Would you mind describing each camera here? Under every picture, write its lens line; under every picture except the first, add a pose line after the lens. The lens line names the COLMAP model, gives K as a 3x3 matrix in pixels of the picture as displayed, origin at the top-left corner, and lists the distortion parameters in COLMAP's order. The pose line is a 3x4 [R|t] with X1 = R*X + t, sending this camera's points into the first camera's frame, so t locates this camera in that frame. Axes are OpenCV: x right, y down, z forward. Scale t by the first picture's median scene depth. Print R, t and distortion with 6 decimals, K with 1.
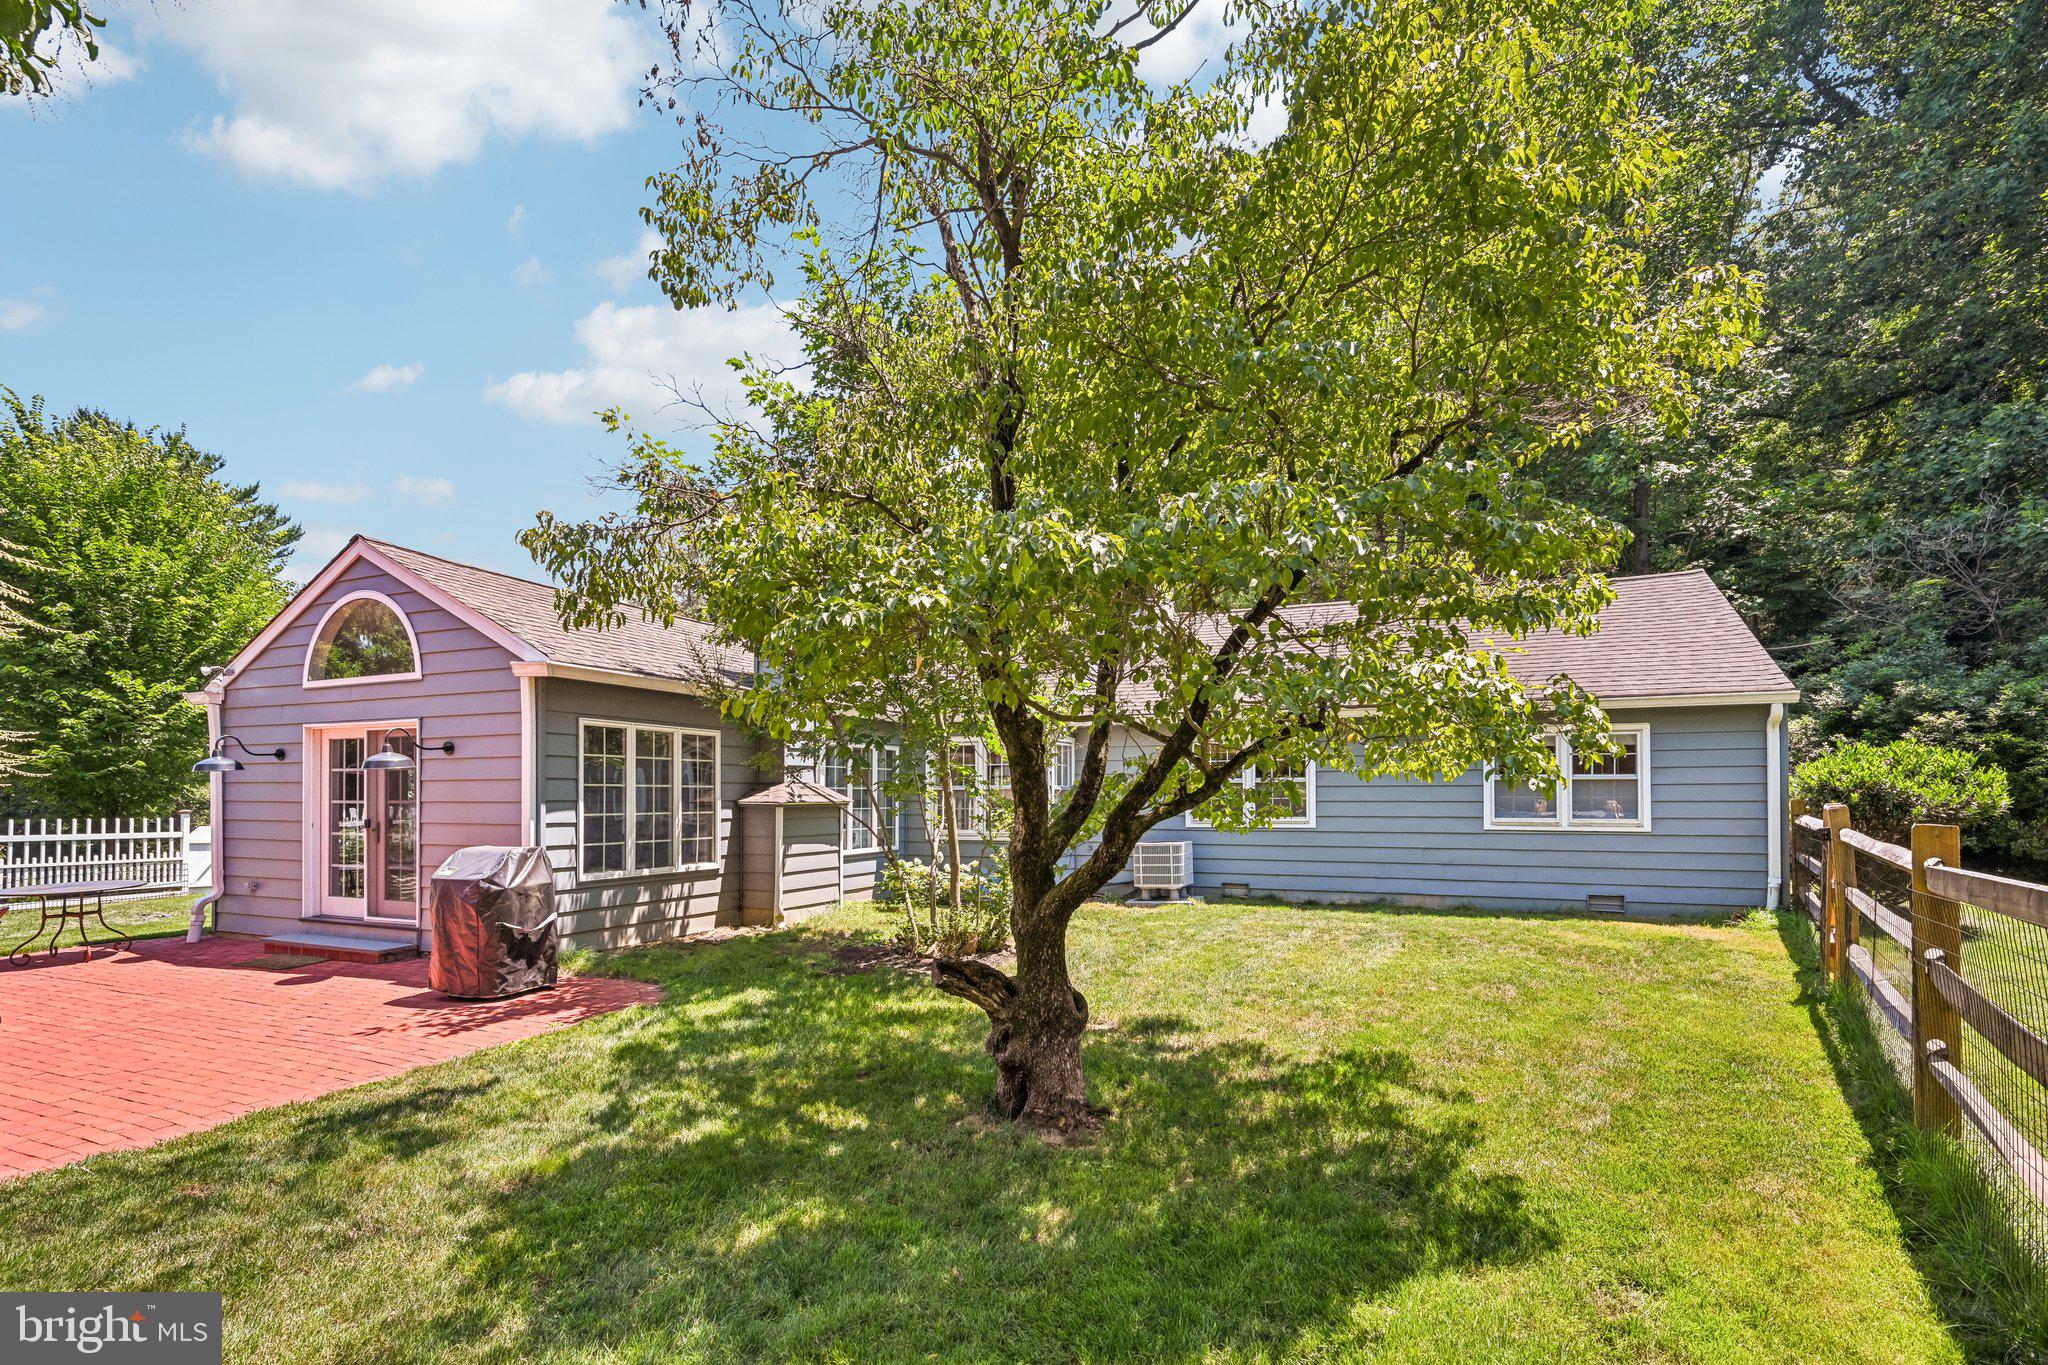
lens RADIAL K [[928.4, 0, 1020.4], [0, 928.4, 802.1], [0, 0, 1]] dist [0.004163, 0.000246]
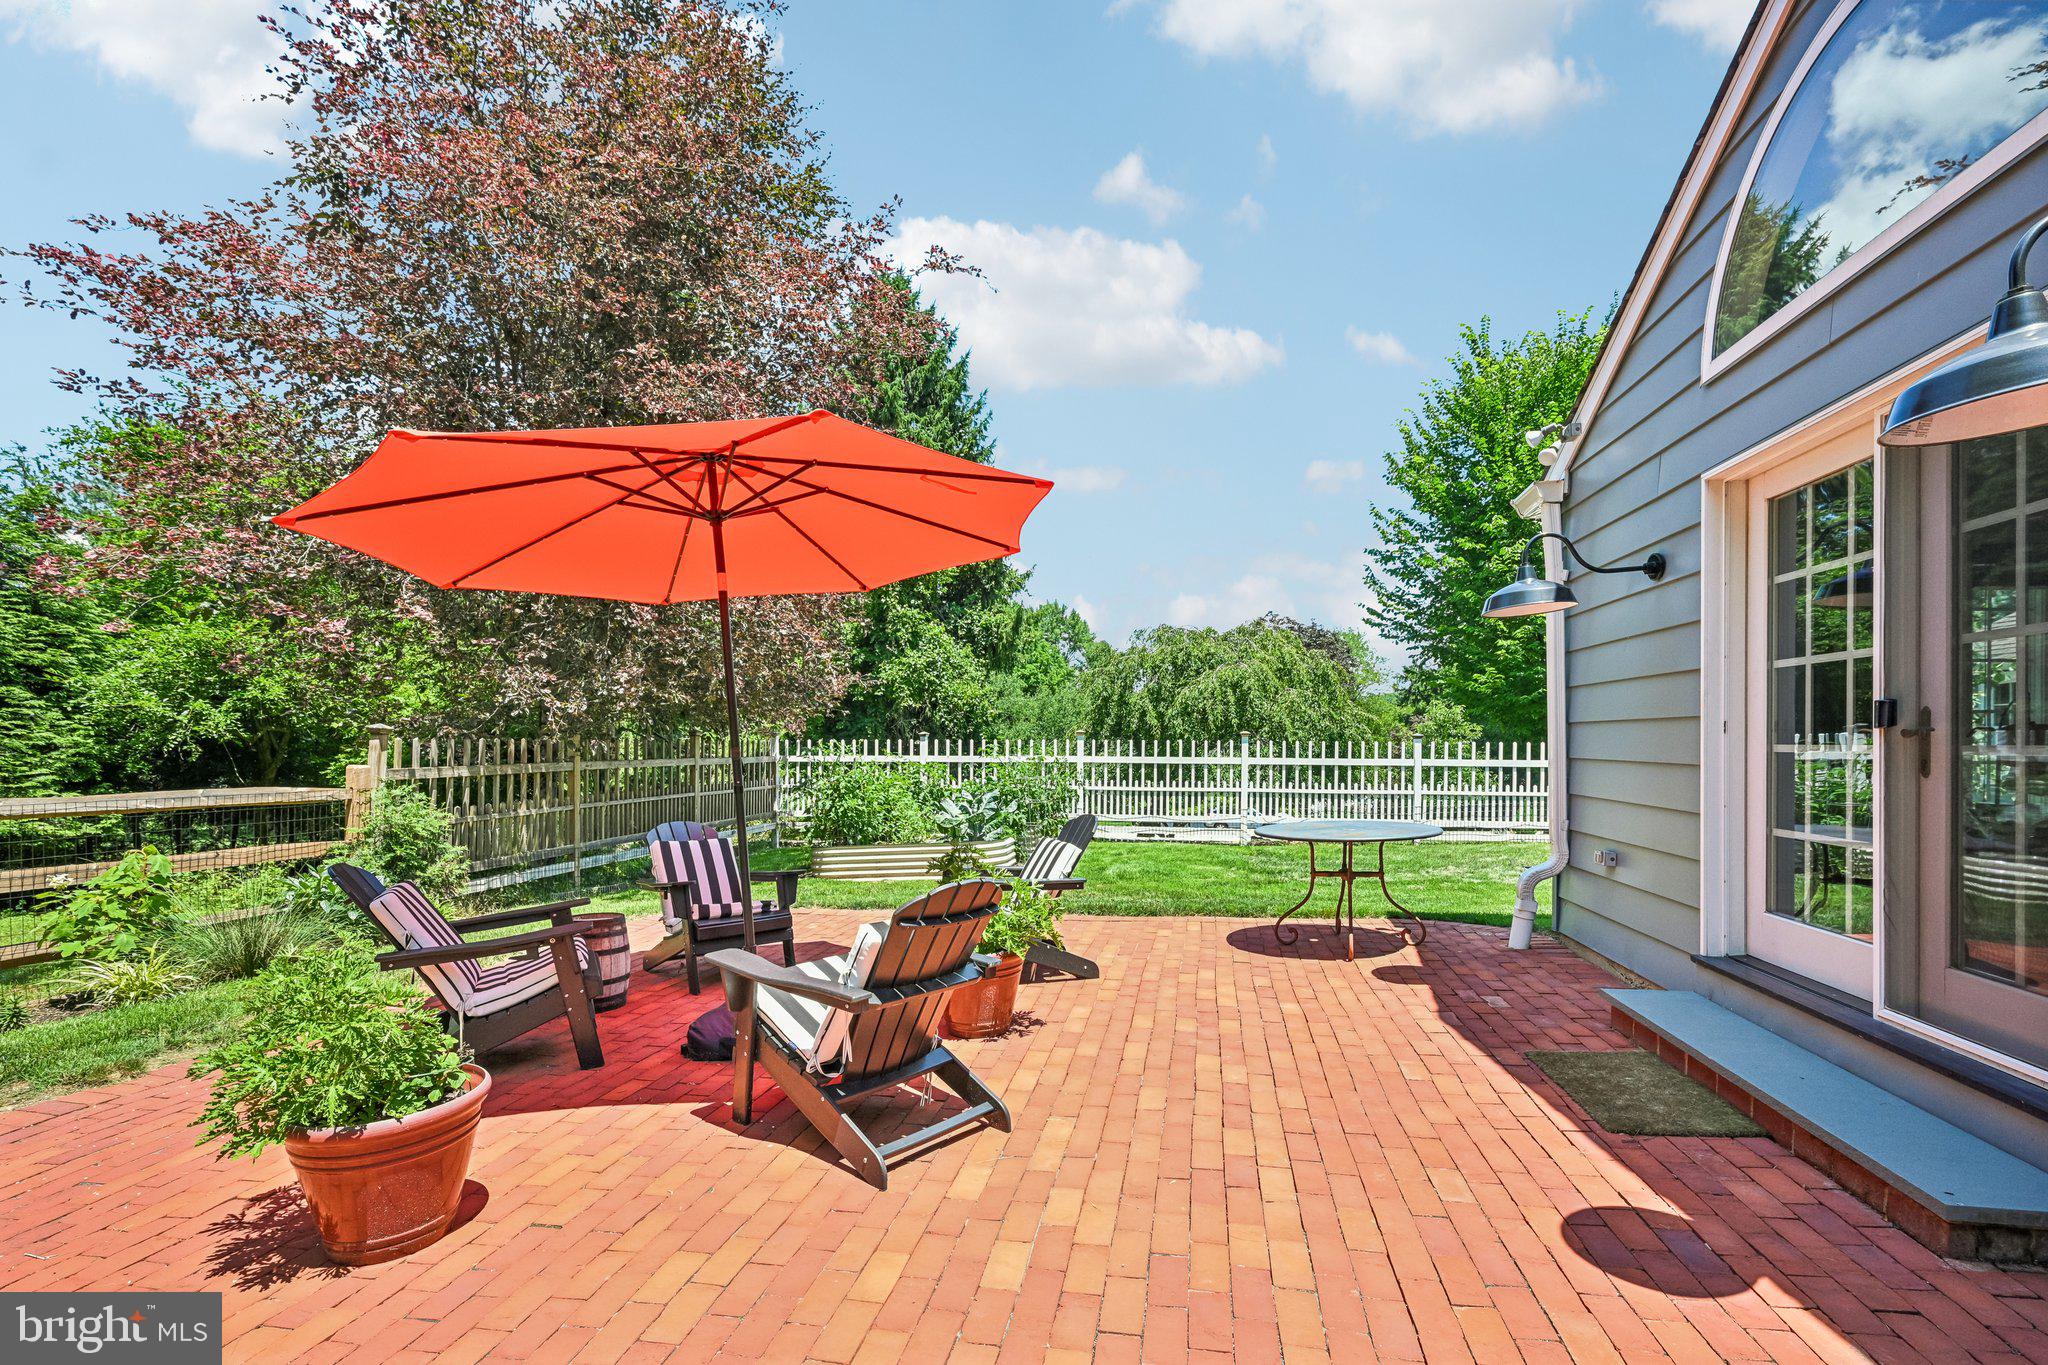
lens RADIAL K [[928.4, 0, 1021.3], [0, 928.4, 747.4], [0, 0, 1]] dist [0.004163, 0.000246]
pose [[0.234036, 0.002190, -0.972225, -0.436454], [0.002281, 0.999993, 0.002802, 0.031610], [0.972225, -0.002873, 0.234030, 0.603582]]
